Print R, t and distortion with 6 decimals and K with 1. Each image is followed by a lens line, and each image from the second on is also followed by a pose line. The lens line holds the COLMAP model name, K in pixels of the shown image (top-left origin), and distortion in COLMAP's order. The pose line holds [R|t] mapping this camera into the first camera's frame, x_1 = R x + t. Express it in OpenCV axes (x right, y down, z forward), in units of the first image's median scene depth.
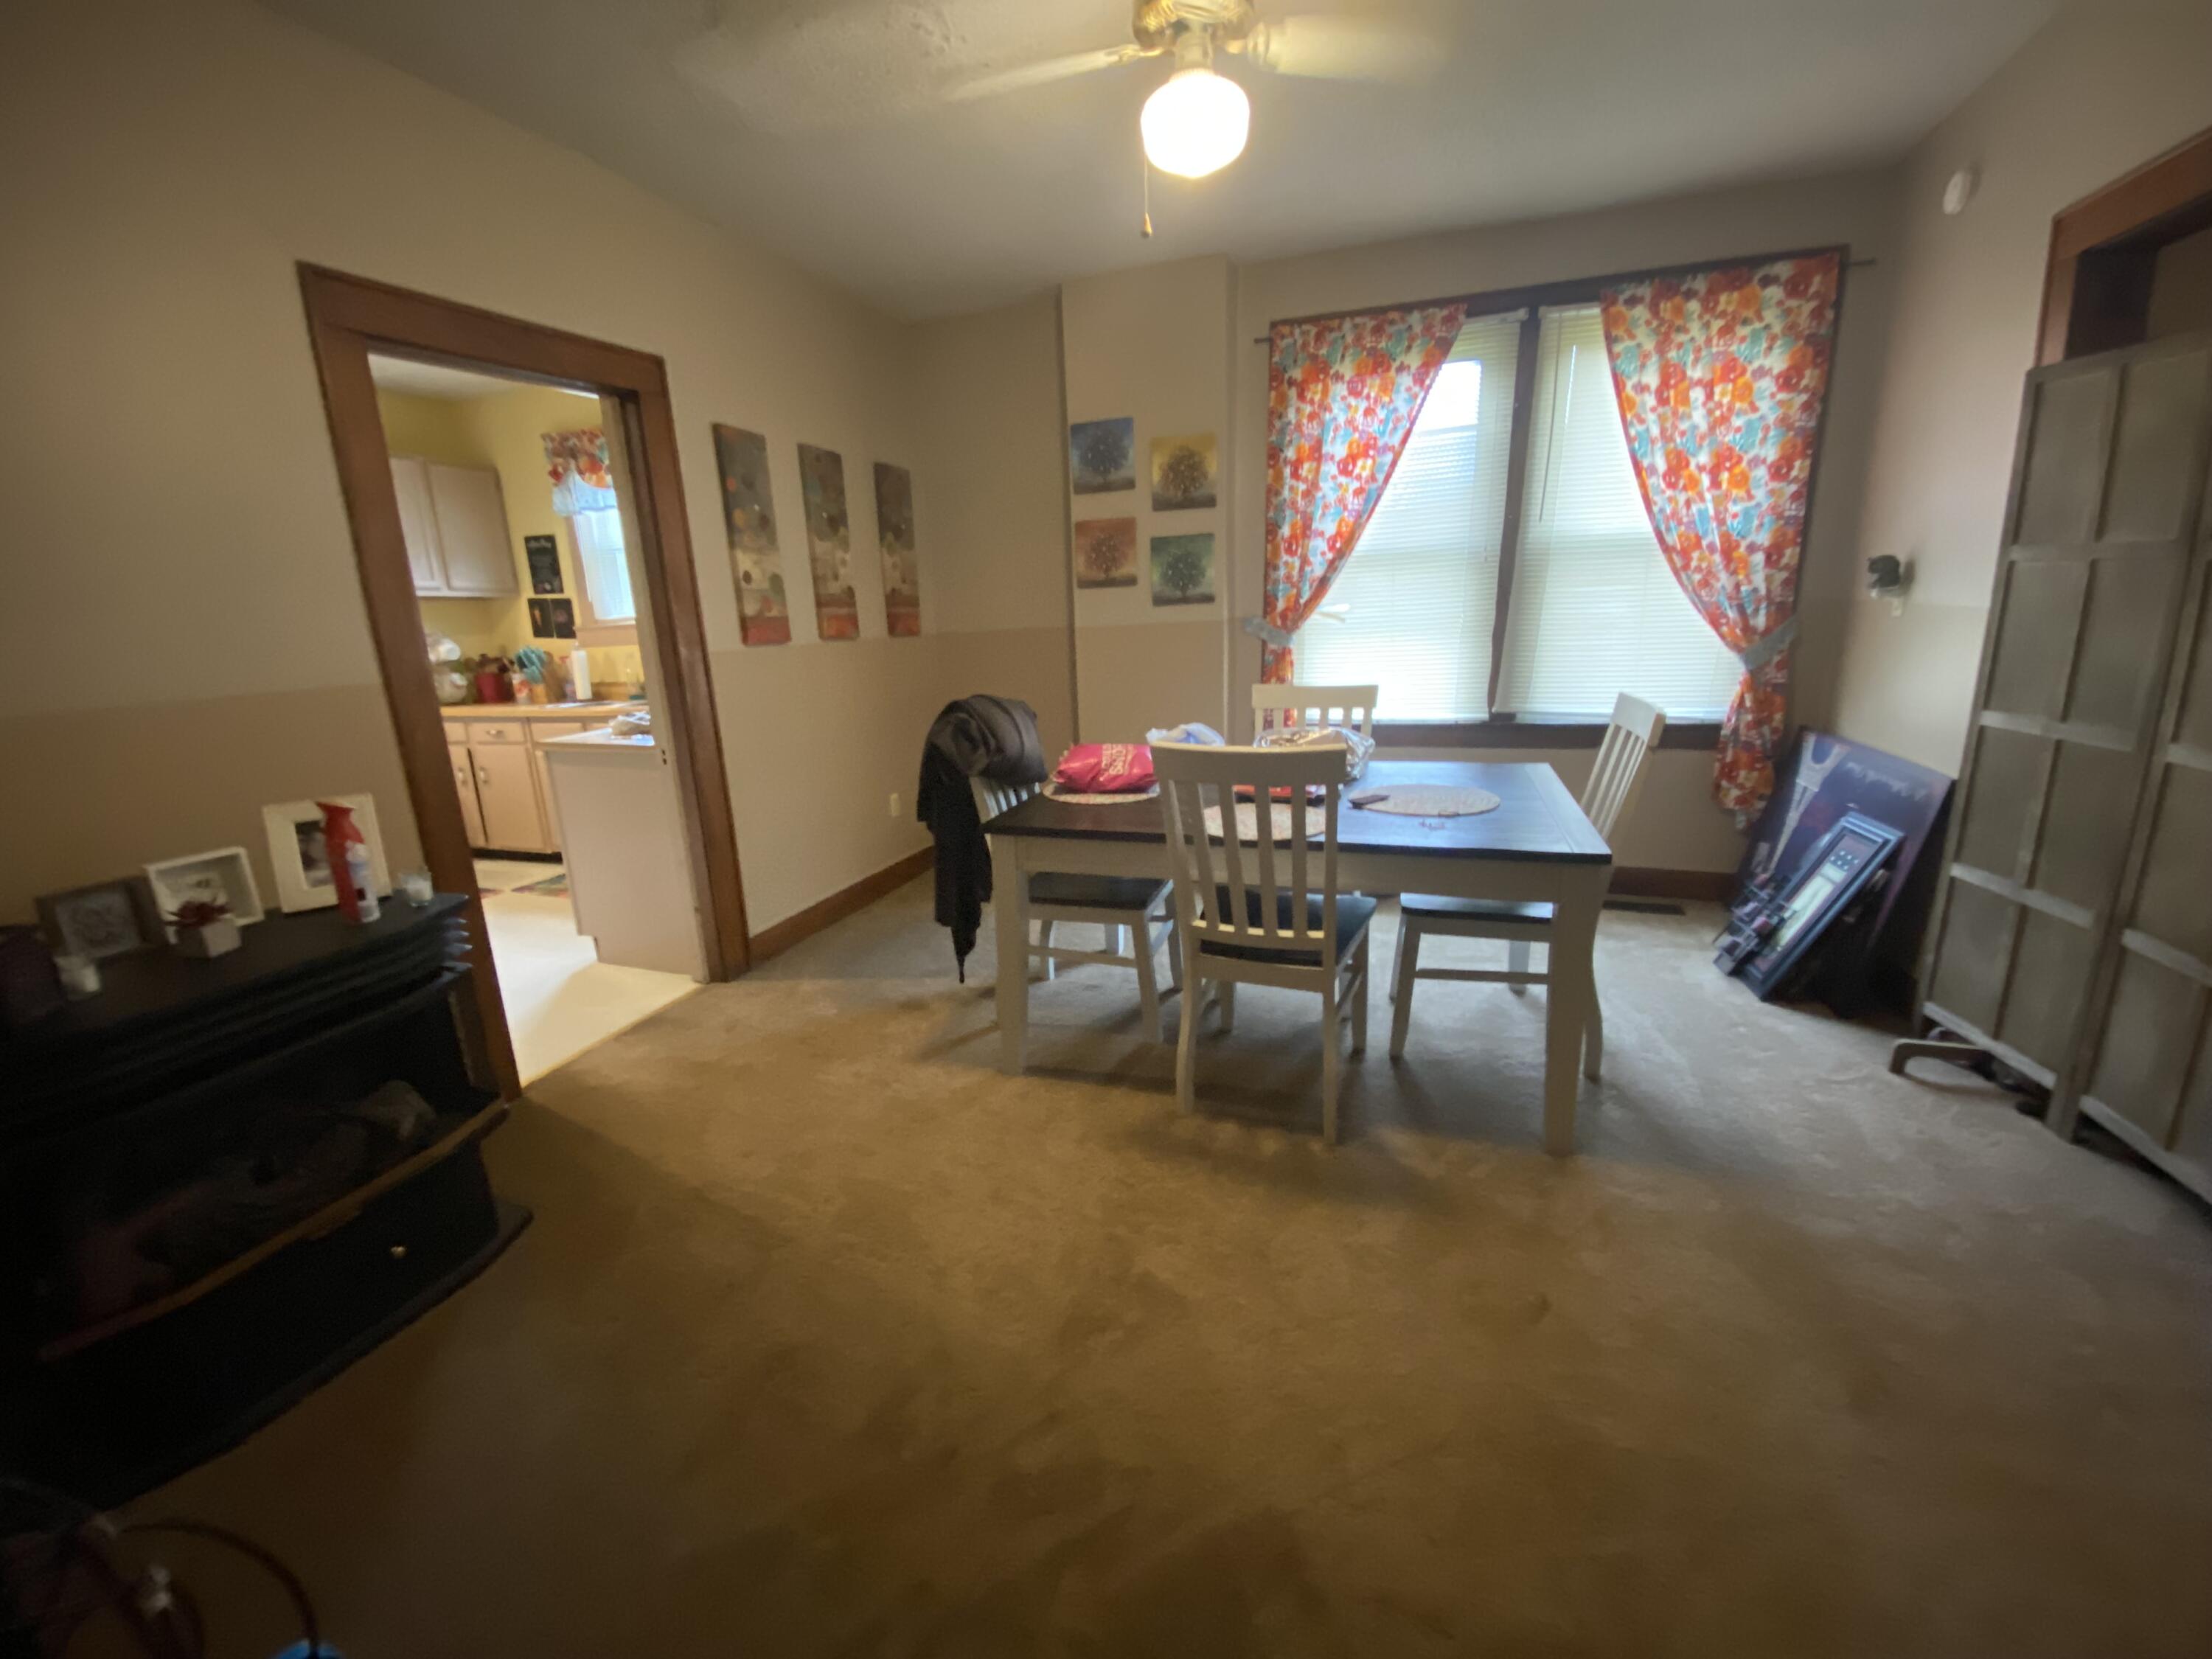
lens RADIAL K [[893.7, 0, 1091.7], [0, 893.7, 842.7], [0, 0, 1]] dist [-0.000264, -0.000086]
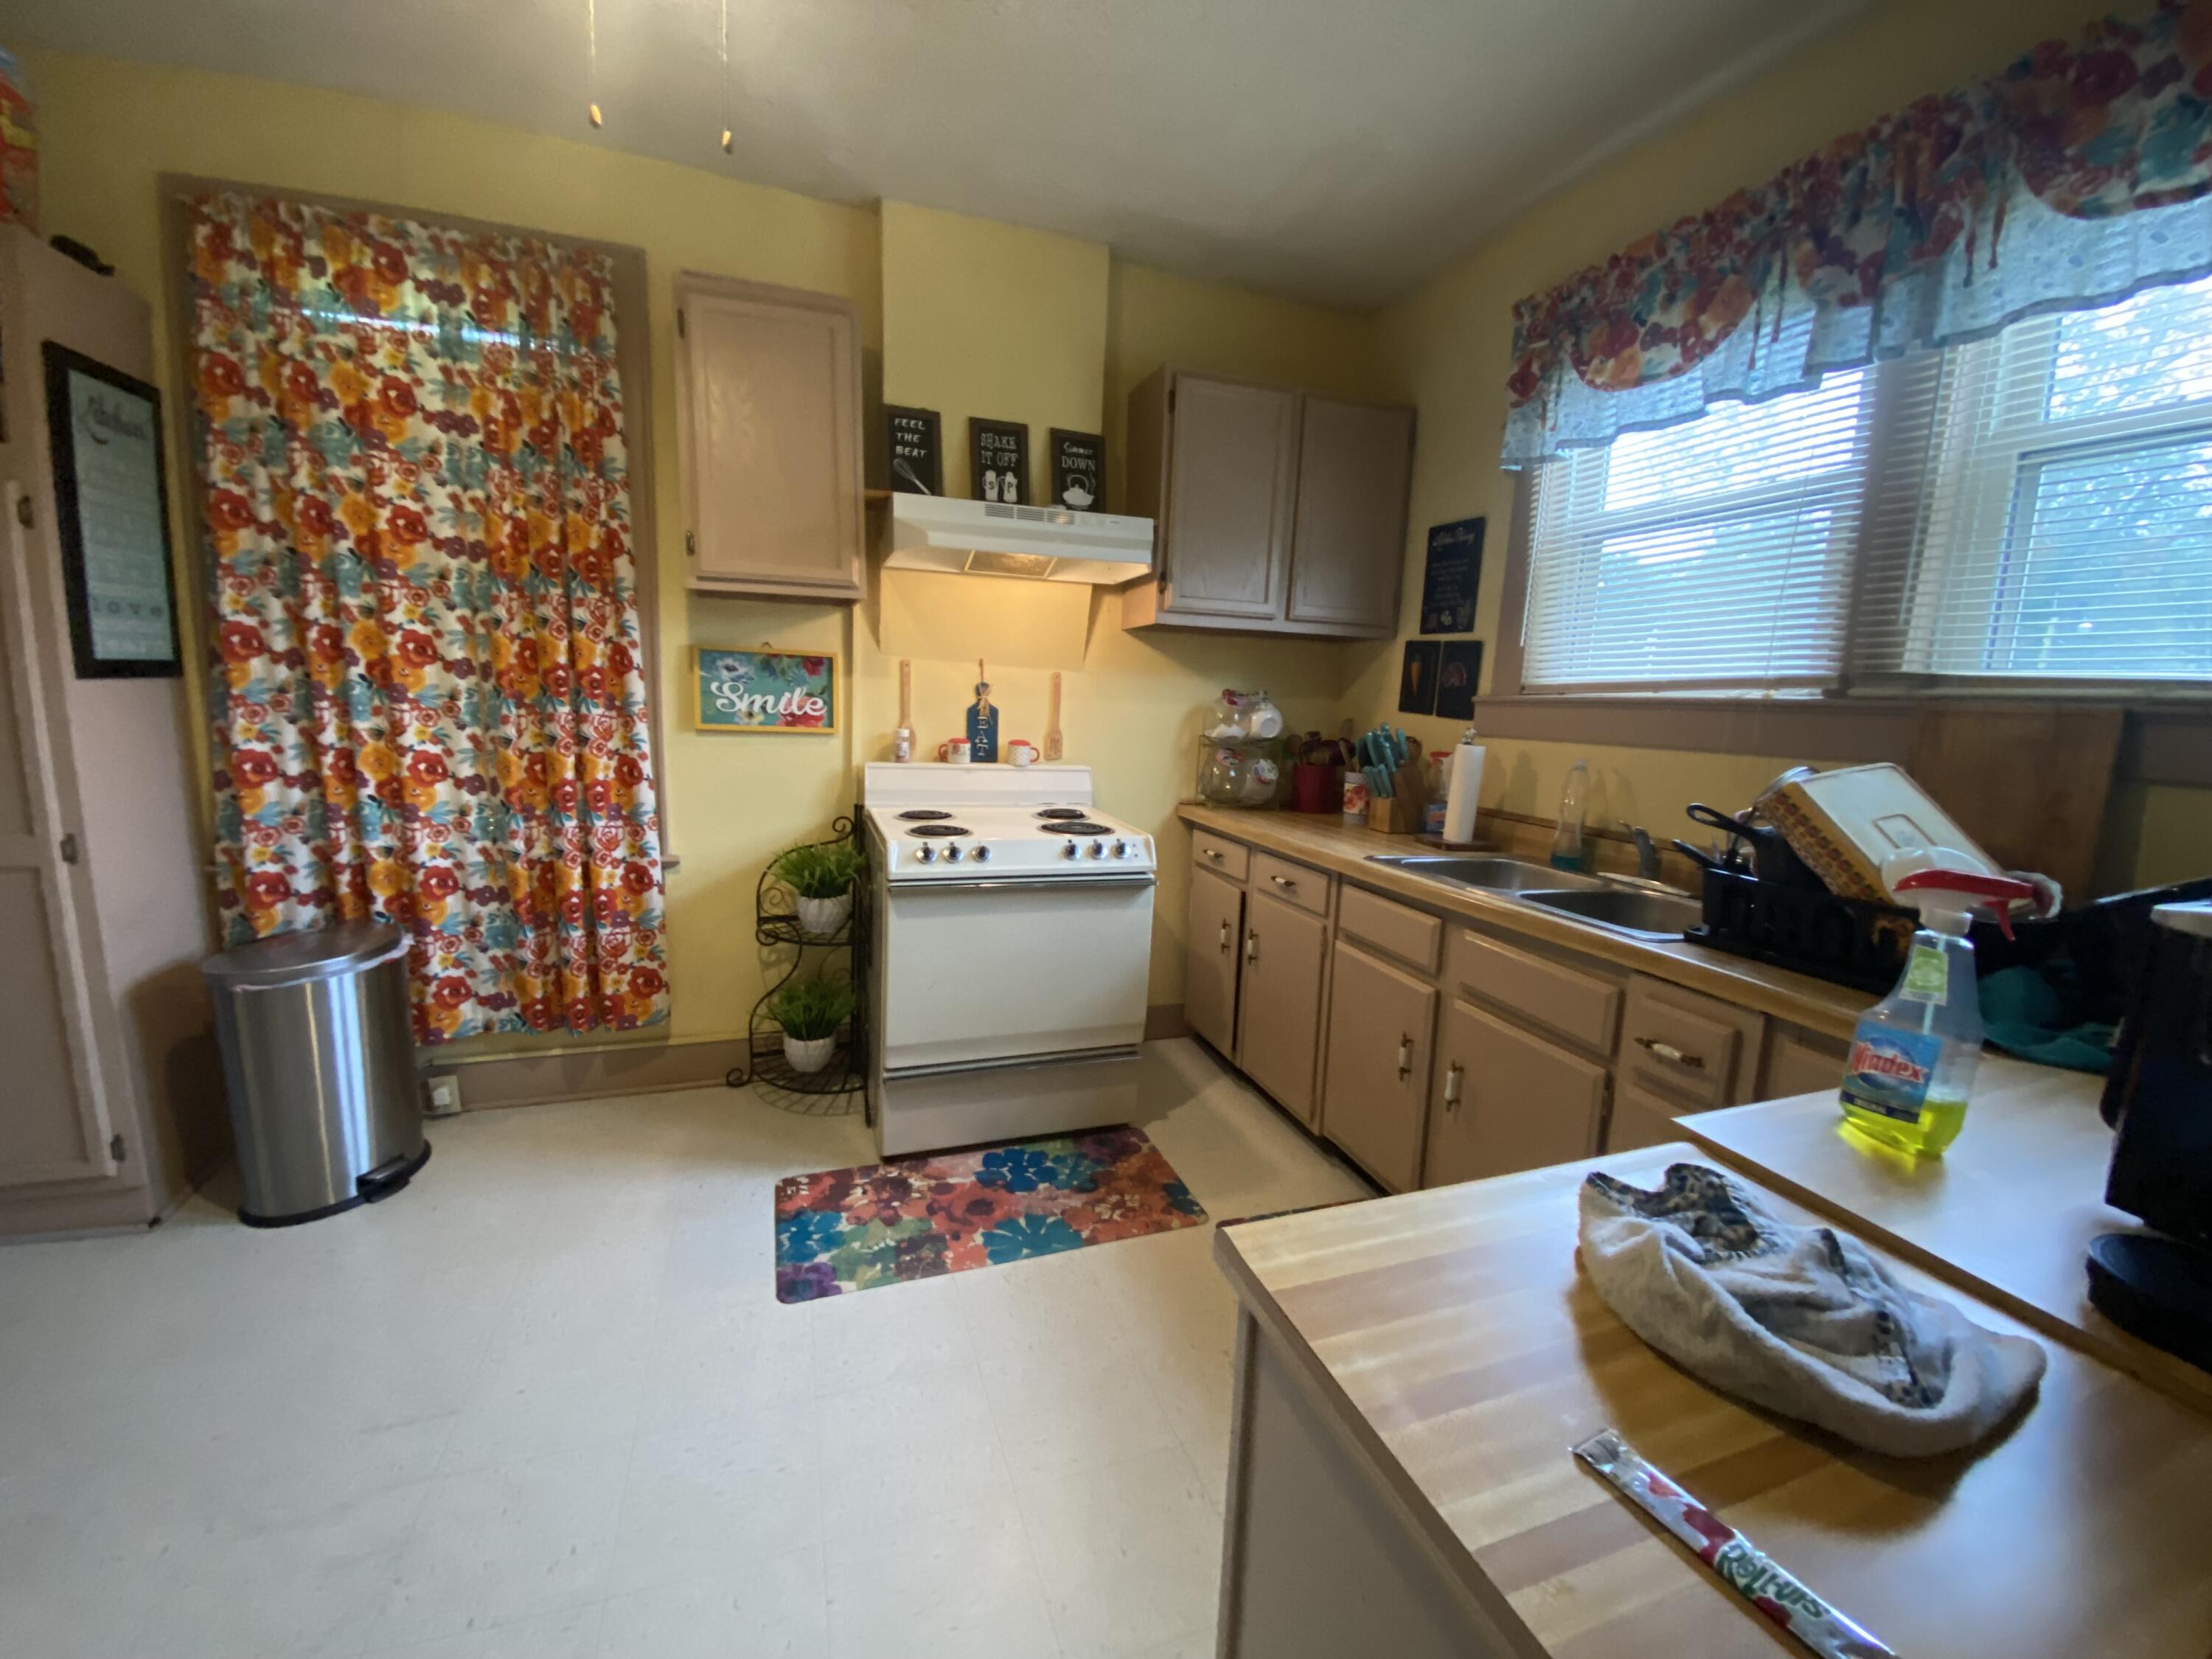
lens RADIAL K [[893.7, 0, 1088.5], [0, 893.7, 829.1], [0, 0, 1]] dist [-0.000264, -0.000086]
pose [[0.619682, 0.177017, -0.764630, -0.318240], [-0.247624, 0.968570, 0.023547, -0.128165], [0.744766, 0.174750, 0.644039, 0.531001]]
